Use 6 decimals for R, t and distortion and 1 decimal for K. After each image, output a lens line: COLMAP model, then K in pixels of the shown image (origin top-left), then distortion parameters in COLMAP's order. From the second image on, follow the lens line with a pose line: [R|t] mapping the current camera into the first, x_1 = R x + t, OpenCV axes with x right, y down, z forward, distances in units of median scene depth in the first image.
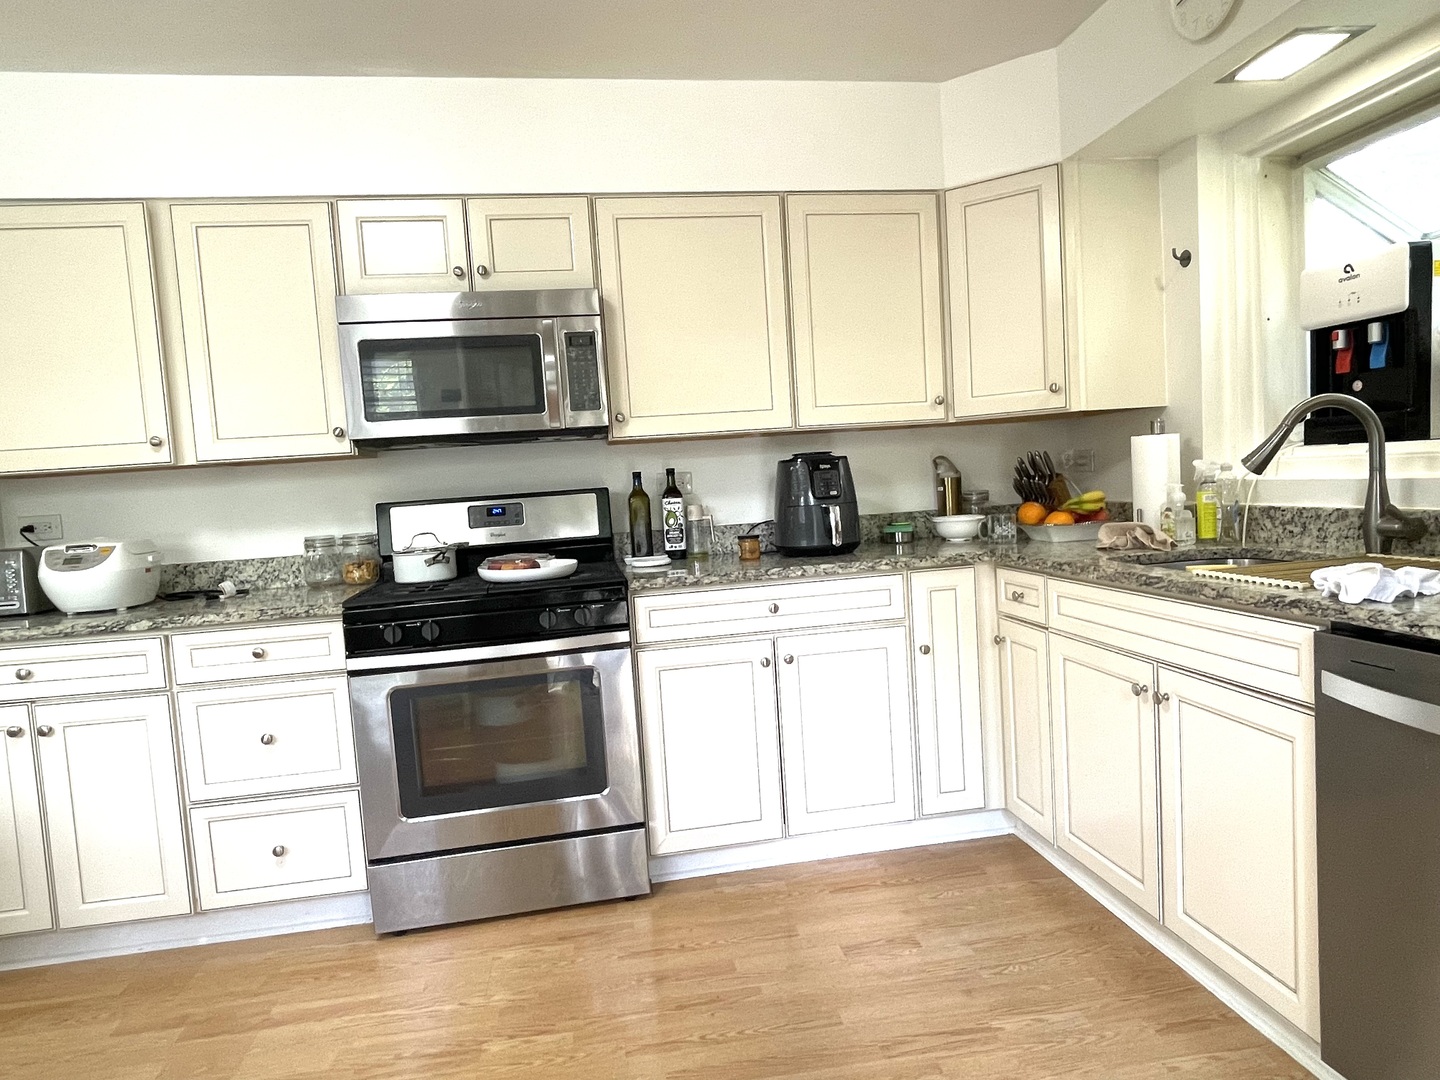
lens RADIAL K [[883.6, 0, 720.0], [0, 883.6, 540.0], [0, 0, 1]] dist [-0.002138, 0.000202]
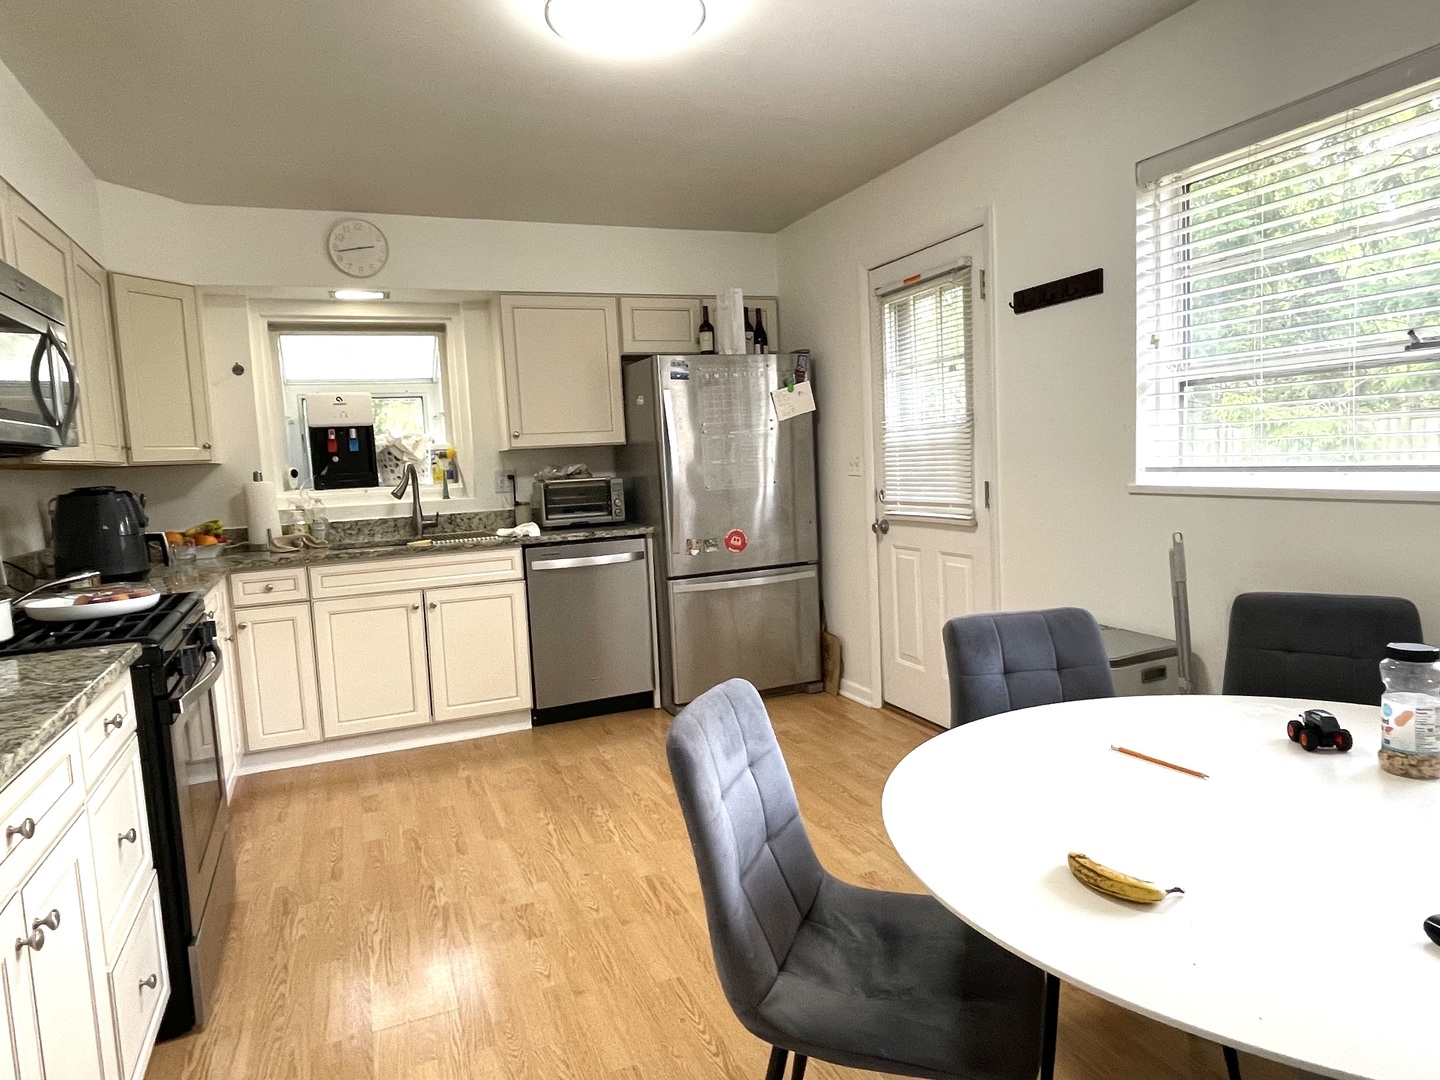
lens RADIAL K [[883.6, 0, 720.0], [0, 883.6, 540.0], [0, 0, 1]] dist [-0.002138, 0.000202]
pose [[-0.235494, -0.024229, 0.971574, -1.412425], [0.129200, 0.990036, 0.056006, -0.000123], [-0.963250, 0.138717, -0.230017, 0.692071]]
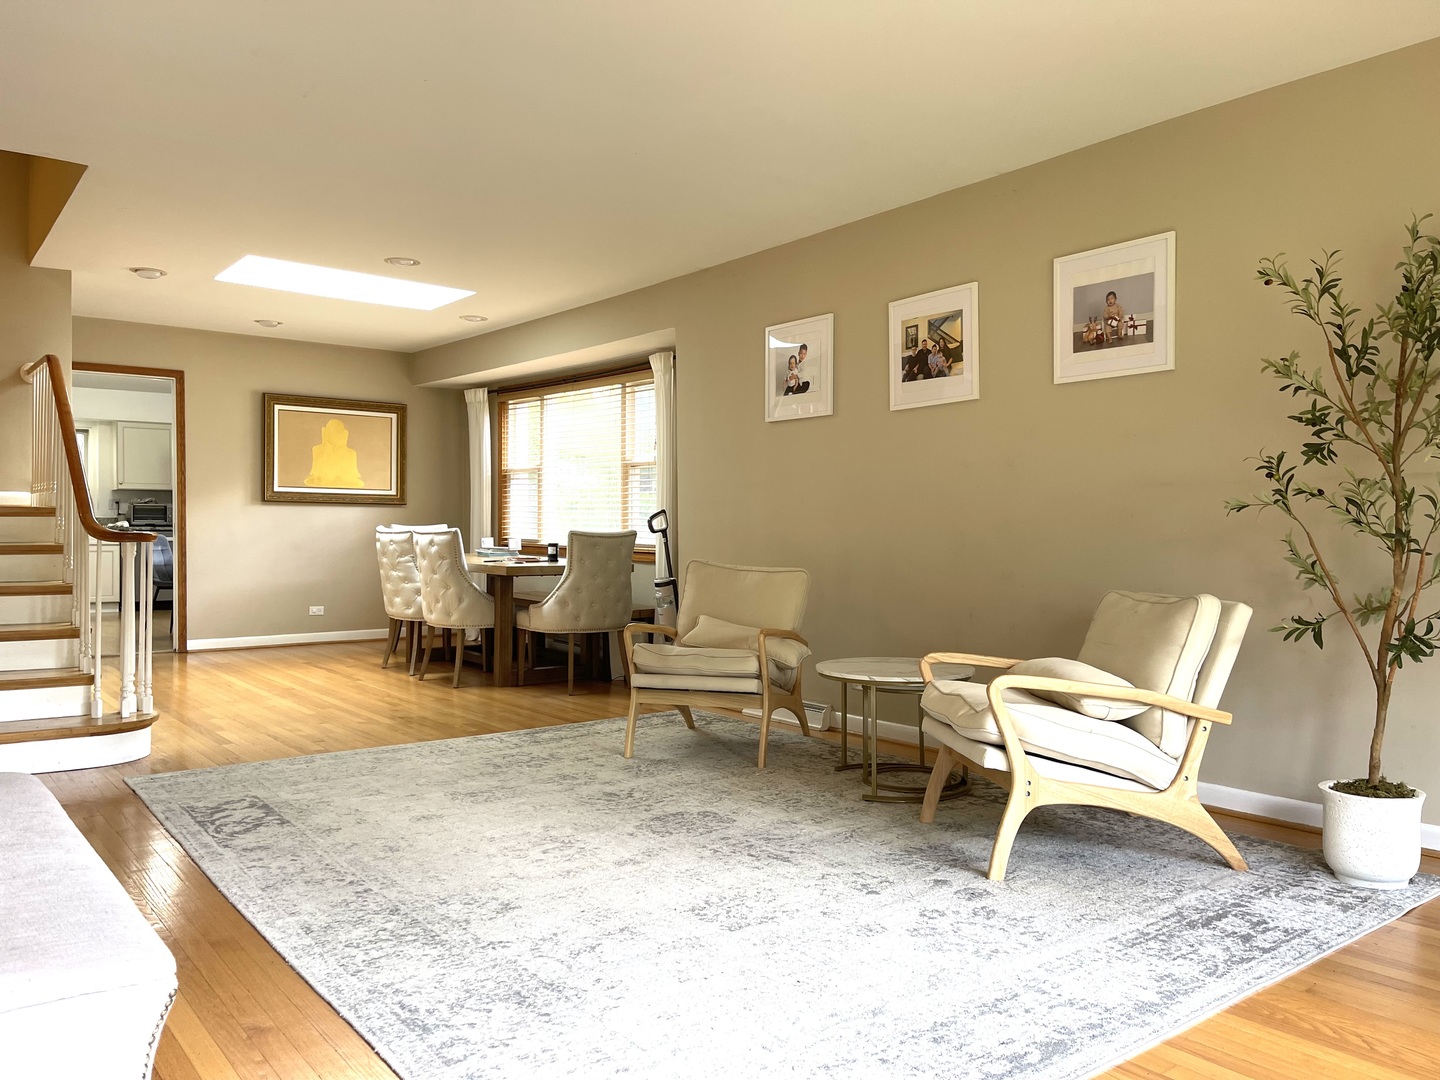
lens RADIAL K [[1084.5, 0, 720.0], [0, 1084.5, 540.0], [0, 0, 1]] dist [0.002671, -0.000477]
pose [[-0.481929, 0.051456, 0.874698, -5.511202], [0.085790, 0.996249, -0.011340, 0.413648], [-0.872000, 0.069575, -0.484535, 0.682883]]
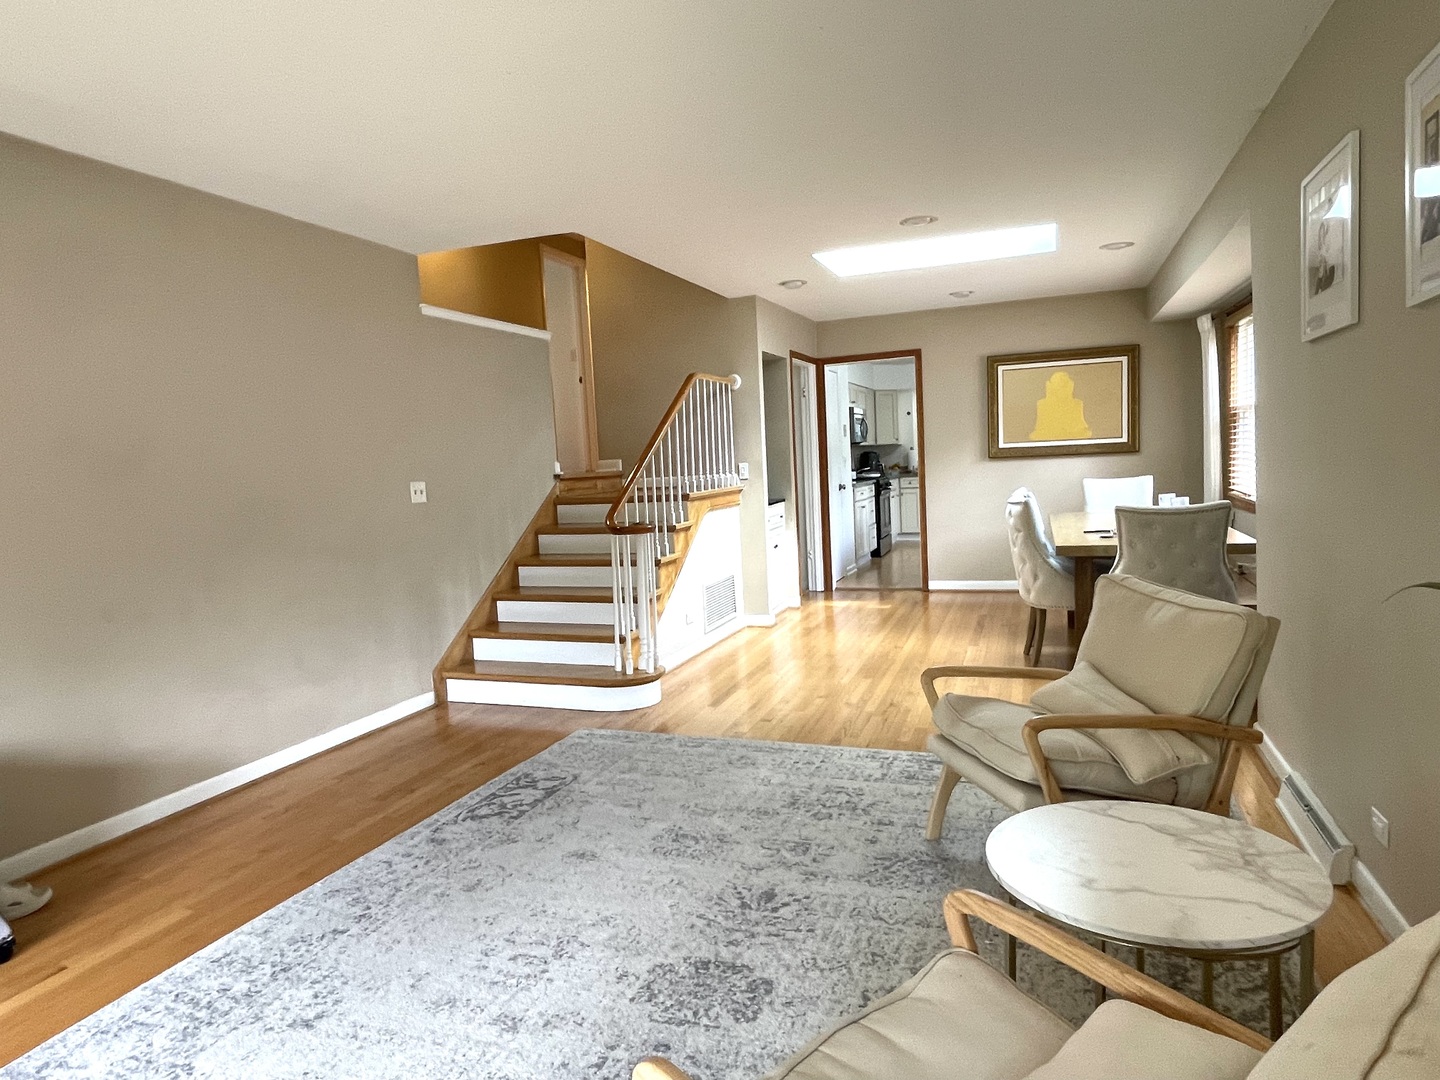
lens RADIAL K [[883.6, 0, 720.0], [0, 883.6, 540.0], [0, 0, 1]] dist [-0.002138, 0.000202]
pose [[0.499398, -0.039217, 0.865485, -4.857470], [0.079795, 0.996811, -0.000875, 0.331251], [-0.862690, 0.069499, 0.500934, -0.532138]]
